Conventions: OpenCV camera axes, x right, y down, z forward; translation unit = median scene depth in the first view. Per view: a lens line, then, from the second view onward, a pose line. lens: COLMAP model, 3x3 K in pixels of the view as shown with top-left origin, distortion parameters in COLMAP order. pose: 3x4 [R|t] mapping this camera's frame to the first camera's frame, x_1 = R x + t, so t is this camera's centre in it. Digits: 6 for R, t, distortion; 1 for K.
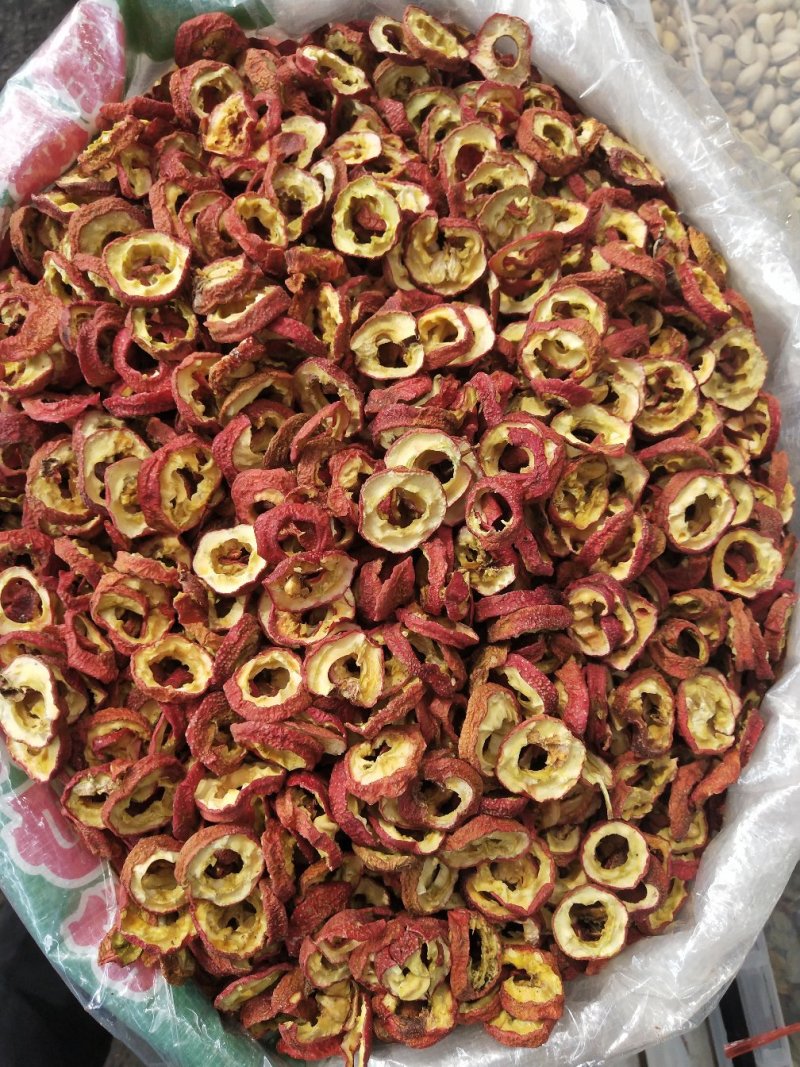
lens RADIAL K [[814.5, 0, 421.1], [0, 814.5, 528.3], [0, 0, 1]] dist [-0.026077, 0.042320]
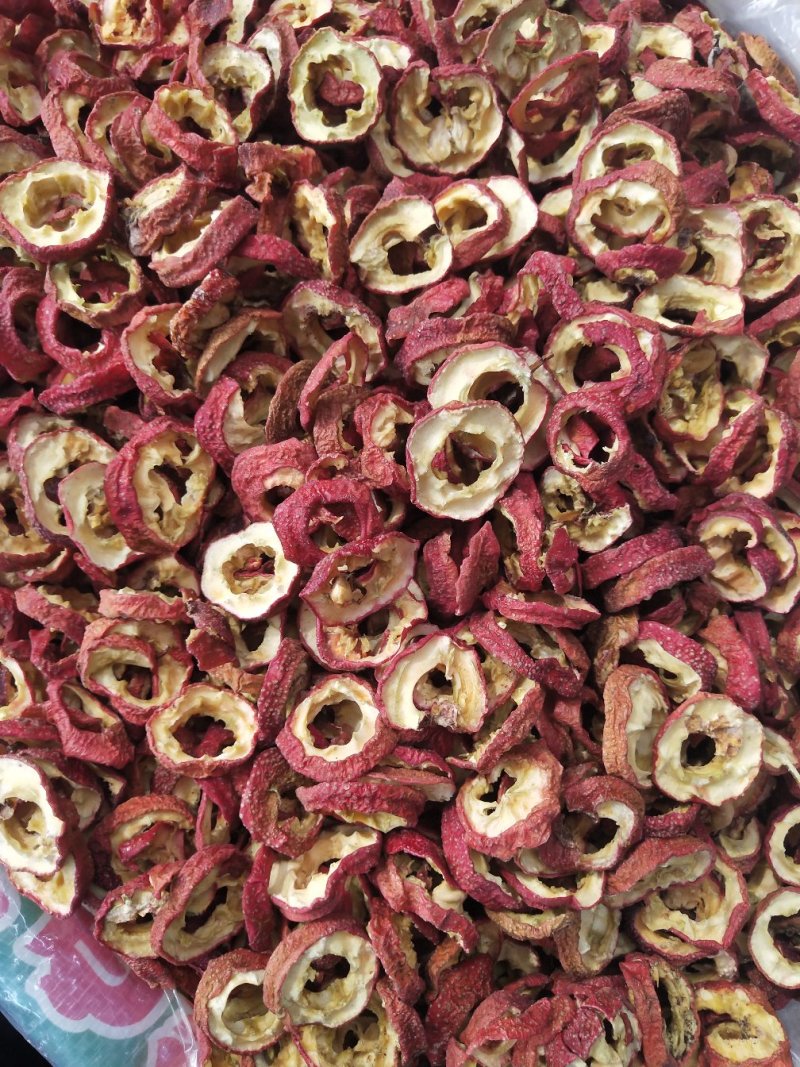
lens RADIAL K [[814.5, 0, 421.1], [0, 814.5, 528.3], [0, 0, 1]] dist [-0.026077, 0.042320]
pose [[0.980577, -0.196104, -0.003497, -0.070013], [0.196086, 0.979776, 0.039862, -0.000002], [-0.004390, -0.039773, 0.999199, 0.255915]]
